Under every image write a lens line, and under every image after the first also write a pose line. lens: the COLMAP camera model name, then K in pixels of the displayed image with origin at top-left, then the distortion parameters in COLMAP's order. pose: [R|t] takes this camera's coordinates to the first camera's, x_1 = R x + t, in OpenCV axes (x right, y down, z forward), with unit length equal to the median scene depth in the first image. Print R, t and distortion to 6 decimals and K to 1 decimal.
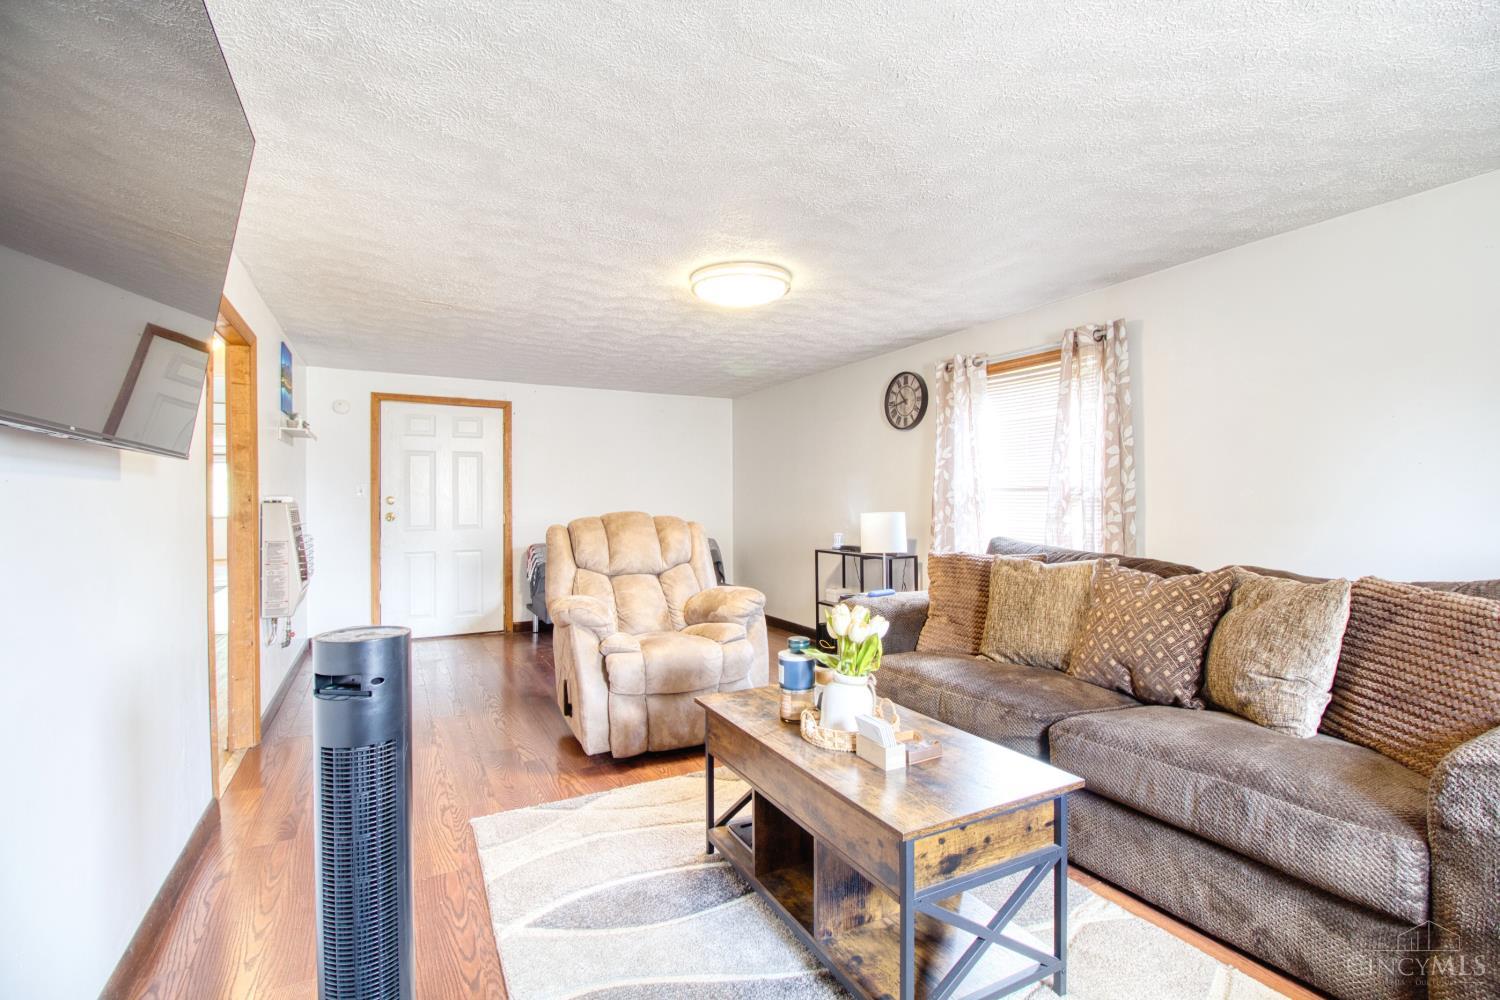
lens RADIAL K [[693.5, 0, 740.2], [0, 693.5, 495.6], [0, 0, 1]] dist [-0.017666, -0.004069]
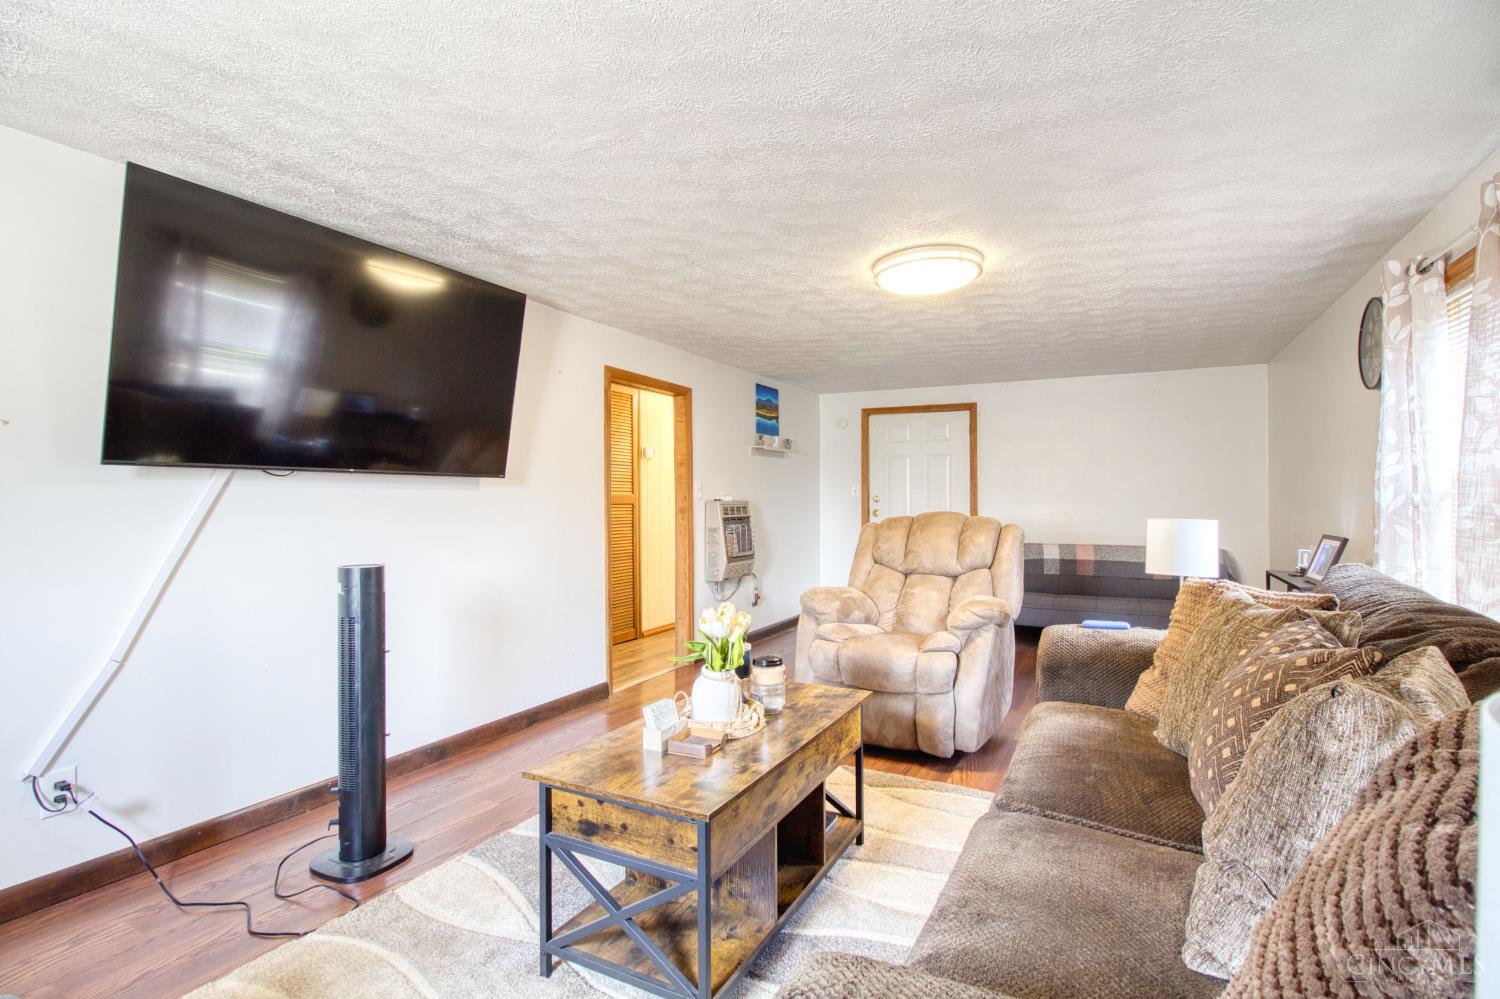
lens RADIAL K [[693.5, 0, 741.7], [0, 693.5, 502.6], [0, 0, 1]] dist [-0.017666, -0.004069]
pose [[0.577127, 0.005932, -0.816633, 0.538290], [0.006728, 0.999905, 0.012018, -0.004468], [0.816627, -0.012430, 0.577032, 0.218825]]
